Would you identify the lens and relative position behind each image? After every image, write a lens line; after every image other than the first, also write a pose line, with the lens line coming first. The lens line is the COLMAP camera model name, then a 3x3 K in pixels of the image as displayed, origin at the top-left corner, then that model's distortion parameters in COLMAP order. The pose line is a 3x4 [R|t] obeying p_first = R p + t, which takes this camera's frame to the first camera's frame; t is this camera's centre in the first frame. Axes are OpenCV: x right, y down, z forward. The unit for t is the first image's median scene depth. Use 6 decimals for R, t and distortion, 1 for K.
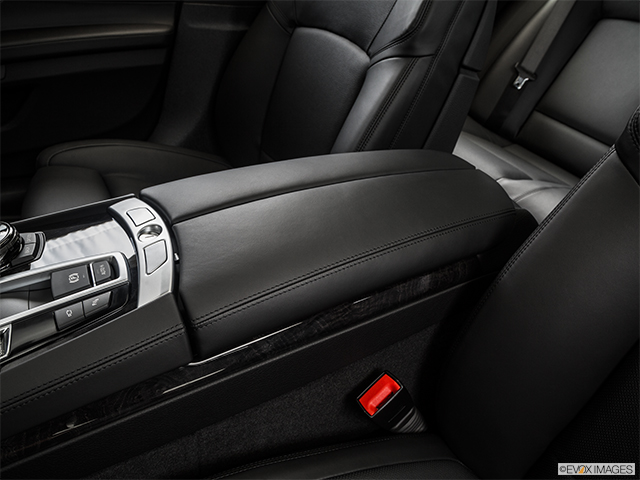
lens RADIAL K [[479.4, 0, 320.2], [0, 479.4, 241.0], [0, 0, 1]] dist [-0.128898, 0.048019]
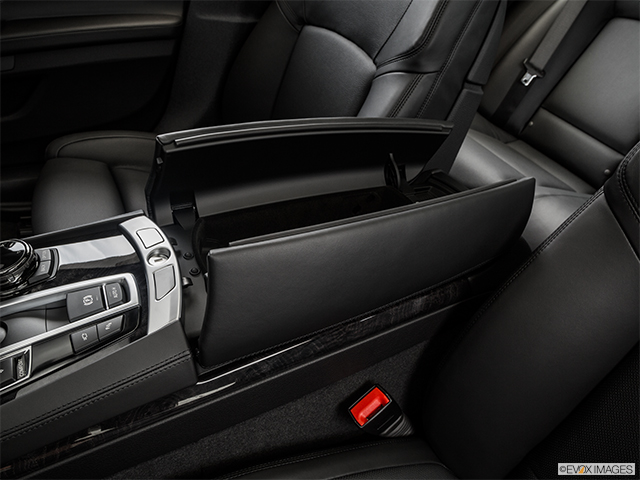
lens RADIAL K [[479.4, 0, 323.8], [0, 479.4, 242.3], [0, 0, 1]] dist [-0.128898, 0.048019]
pose [[0.999433, 0.033651, 0.001191, 0.006867], [-0.033660, 0.997507, 0.062030, -0.108743], [0.000899, -0.062035, 0.998074, -0.050308]]
